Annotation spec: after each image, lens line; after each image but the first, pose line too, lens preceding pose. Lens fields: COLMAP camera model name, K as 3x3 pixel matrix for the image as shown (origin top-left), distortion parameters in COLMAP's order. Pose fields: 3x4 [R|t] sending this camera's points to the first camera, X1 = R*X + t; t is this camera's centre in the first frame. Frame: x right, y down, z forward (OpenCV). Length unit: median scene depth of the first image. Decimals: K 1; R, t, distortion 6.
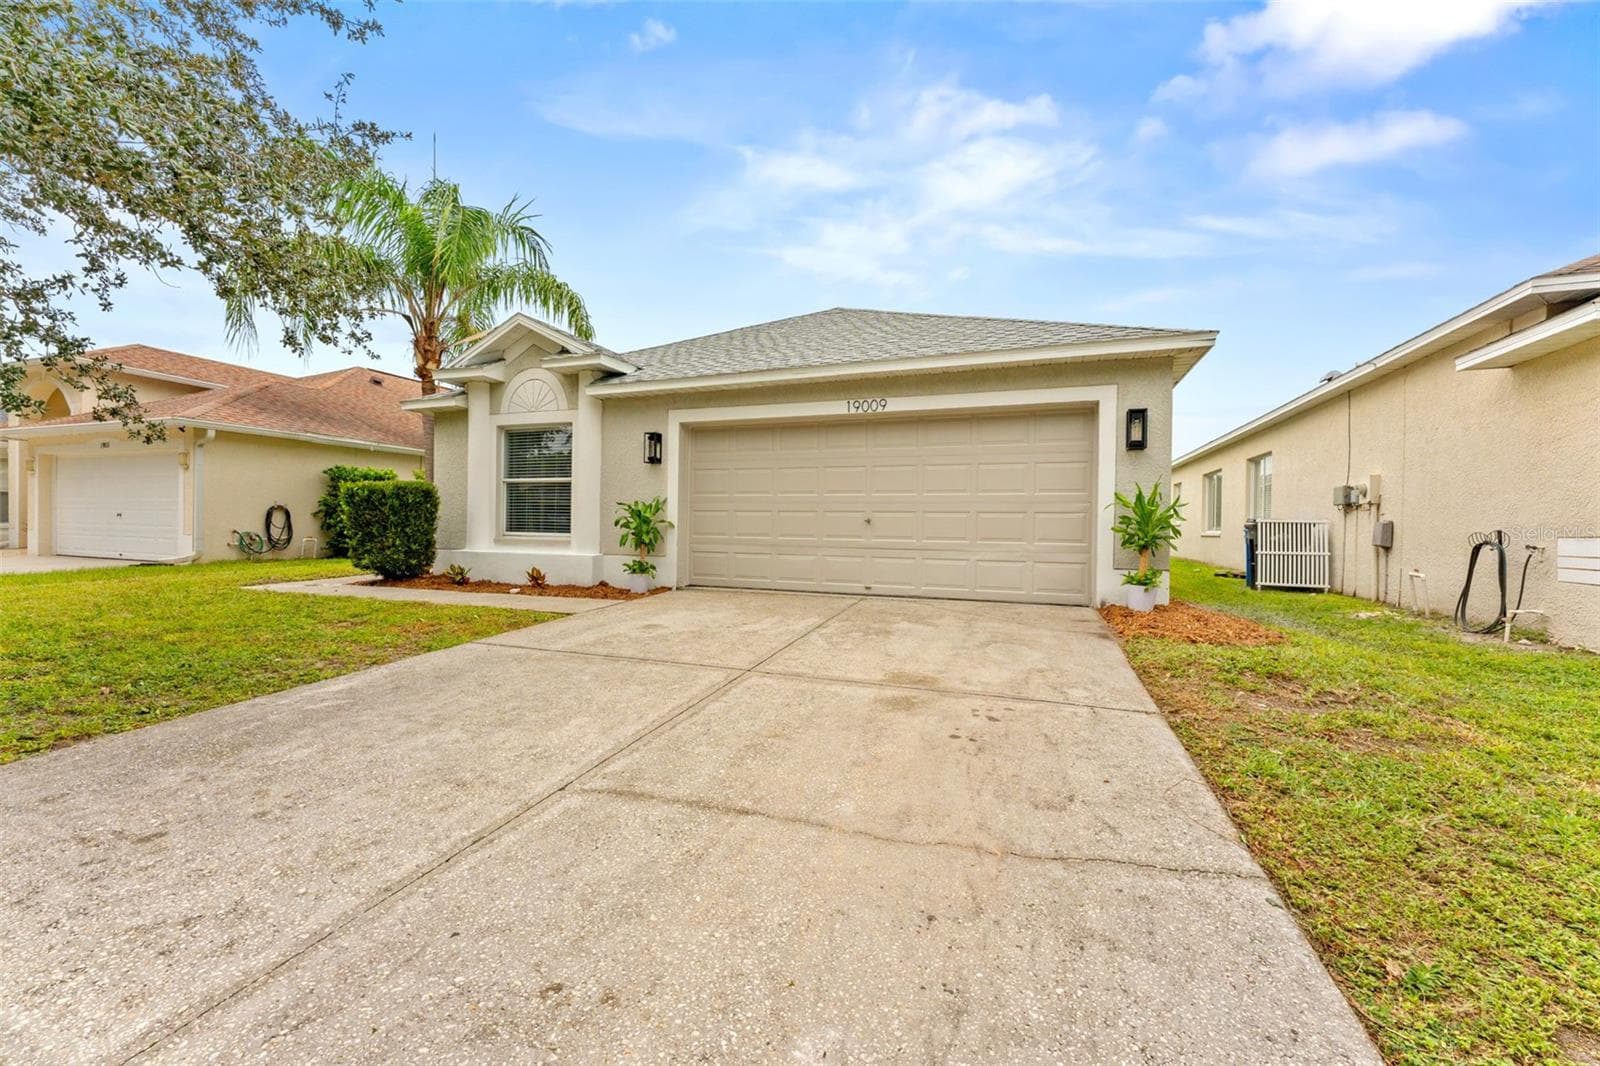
lens RADIAL K [[628.1, 0, 800.0], [0, 628.1, 533.0], [0, 0, 1]] dist [-0.002384, -0.000120]
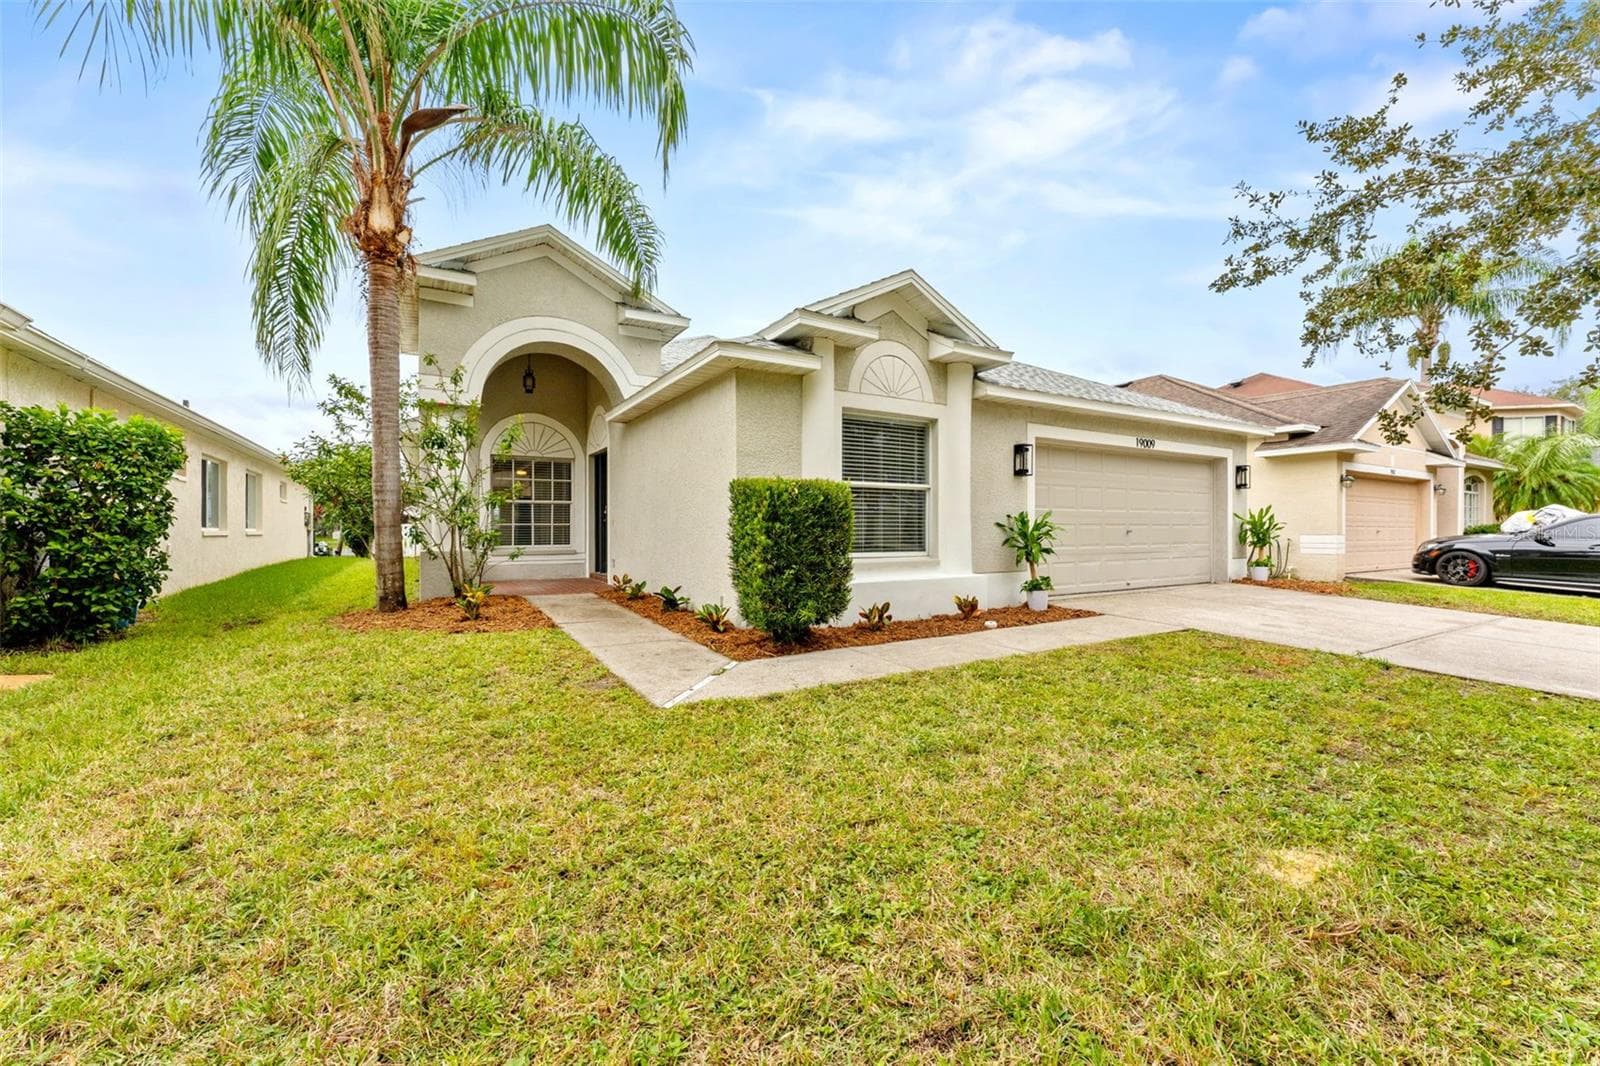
lens RADIAL K [[654.1, 0, 836.3], [0, 654.1, 528.6], [0, 0, 1]] dist [-0.000146, -0.000021]
pose [[0.599415, -0.013640, 0.800322, -1.196633], [0.018585, 0.999822, 0.003120, -0.037276], [-0.800223, 0.013003, 0.599562, 0.616438]]
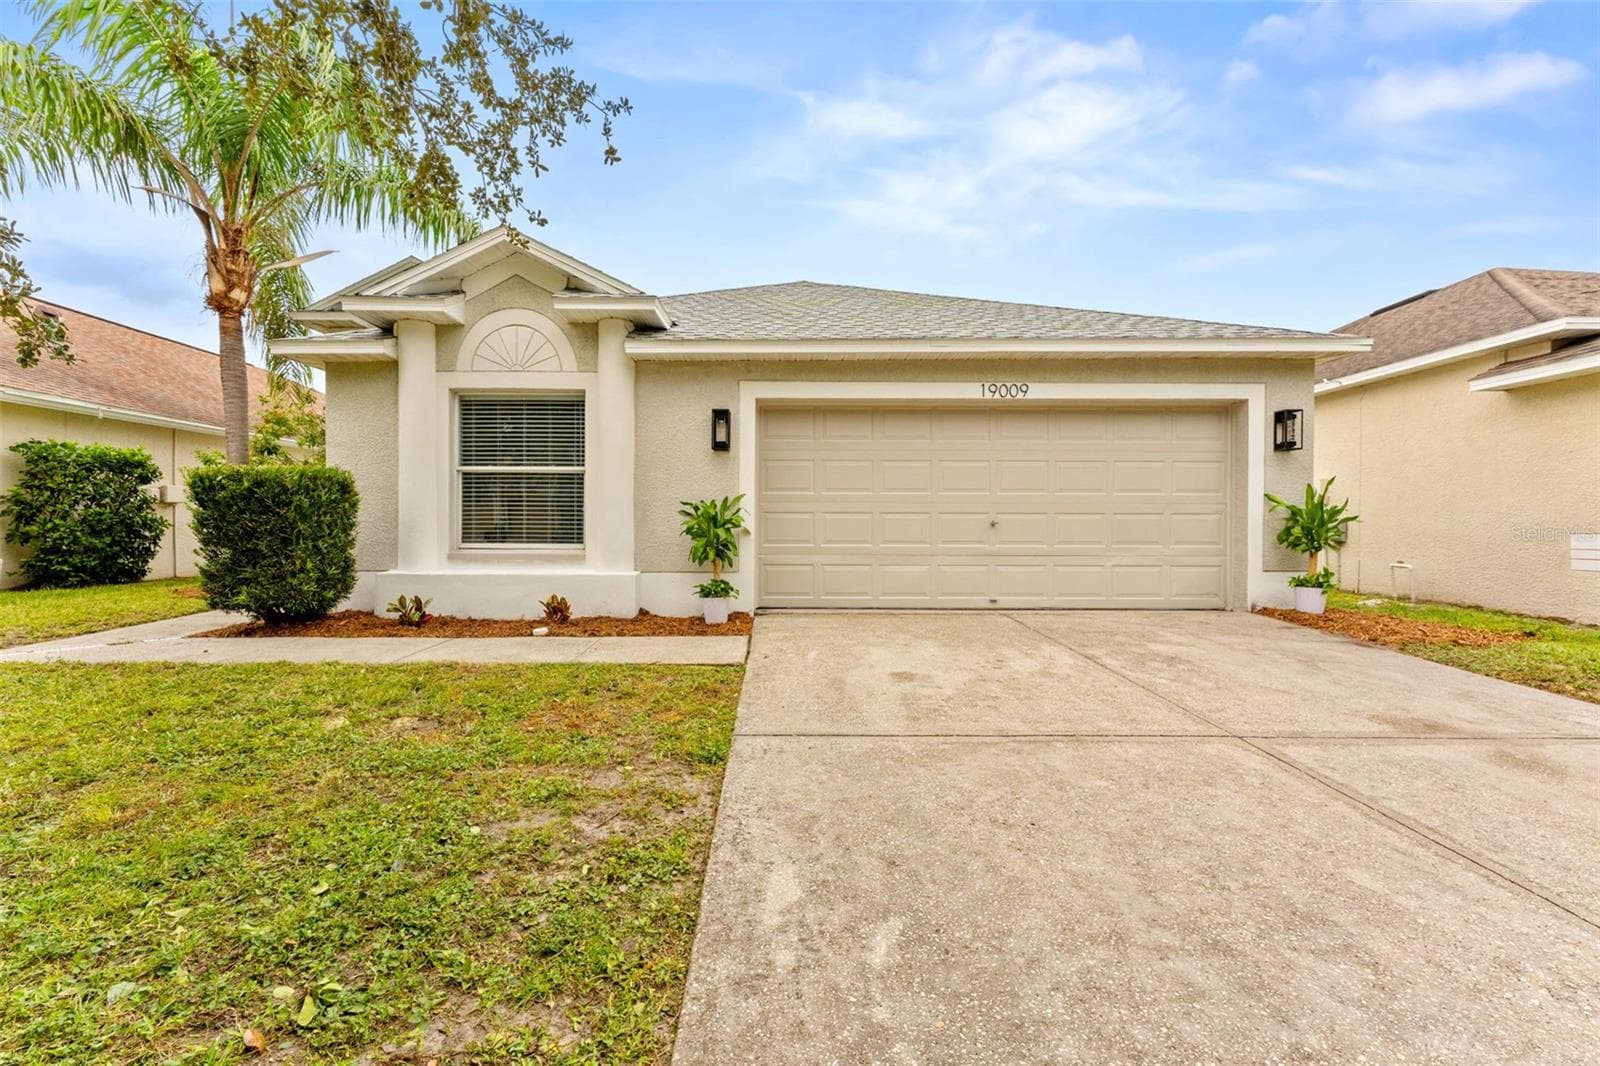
lens RADIAL K [[639.9, 0, 800.0], [0, 639.9, 533.0], [0, 0, 1]] dist [-0.003503, -0.000139]
pose [[0.938378, -0.014840, 0.345291, -0.406352], [0.013099, 0.999887, 0.007374, -0.015129], [-0.345361, -0.002397, 0.938467, 0.239305]]
